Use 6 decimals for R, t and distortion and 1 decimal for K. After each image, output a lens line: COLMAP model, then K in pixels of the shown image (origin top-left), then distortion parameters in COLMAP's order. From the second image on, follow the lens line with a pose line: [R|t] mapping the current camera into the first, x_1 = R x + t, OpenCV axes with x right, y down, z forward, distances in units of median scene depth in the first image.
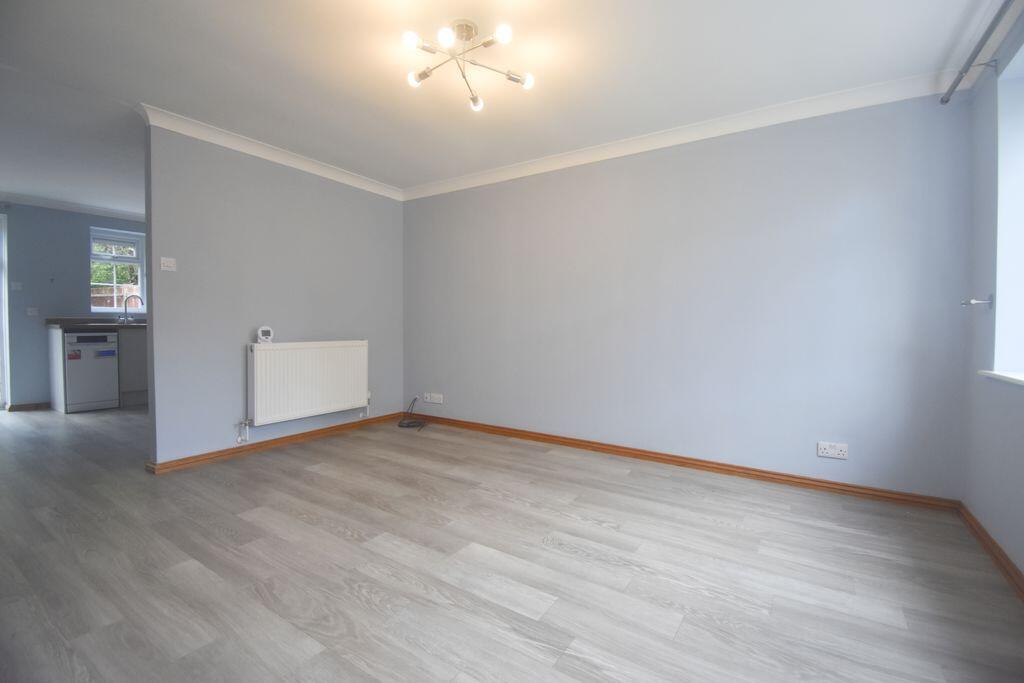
lens RADIAL K [[446.5, 0, 515.0], [0, 446.5, 340.2], [0, 0, 1]] dist [0.015660, -0.023034]
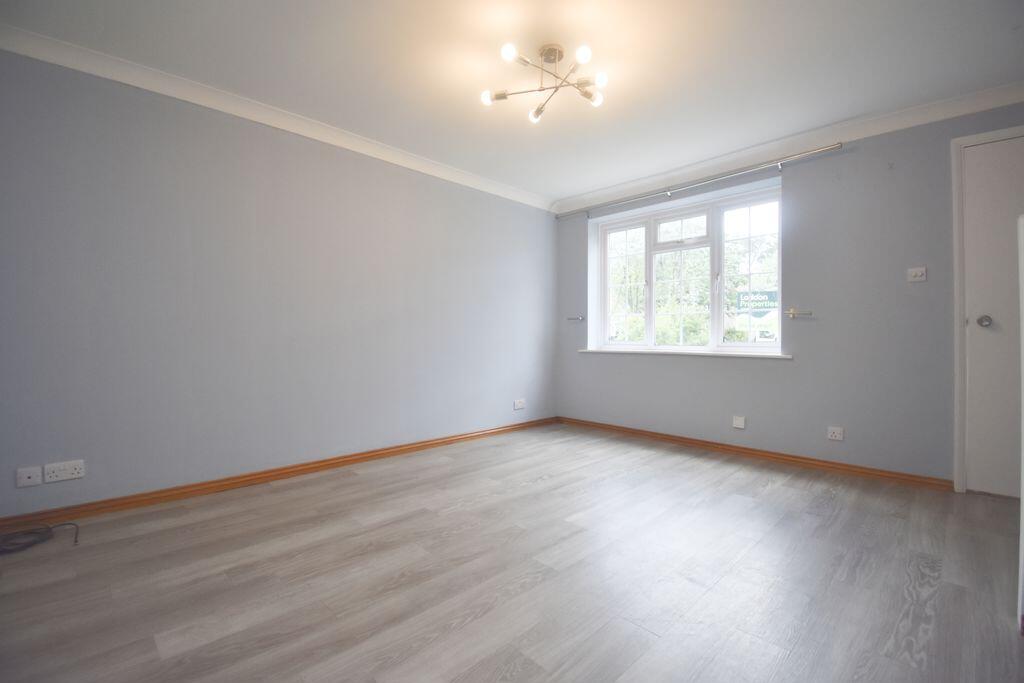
lens RADIAL K [[446.5, 0, 515.0], [0, 446.5, 340.2], [0, 0, 1]] dist [0.015660, -0.023034]
pose [[0.209578, -0.014072, 0.977691, -1.041548], [0.033573, 0.999410, 0.007188, -0.004313], [-0.977215, 0.031318, 0.209926, 0.758673]]
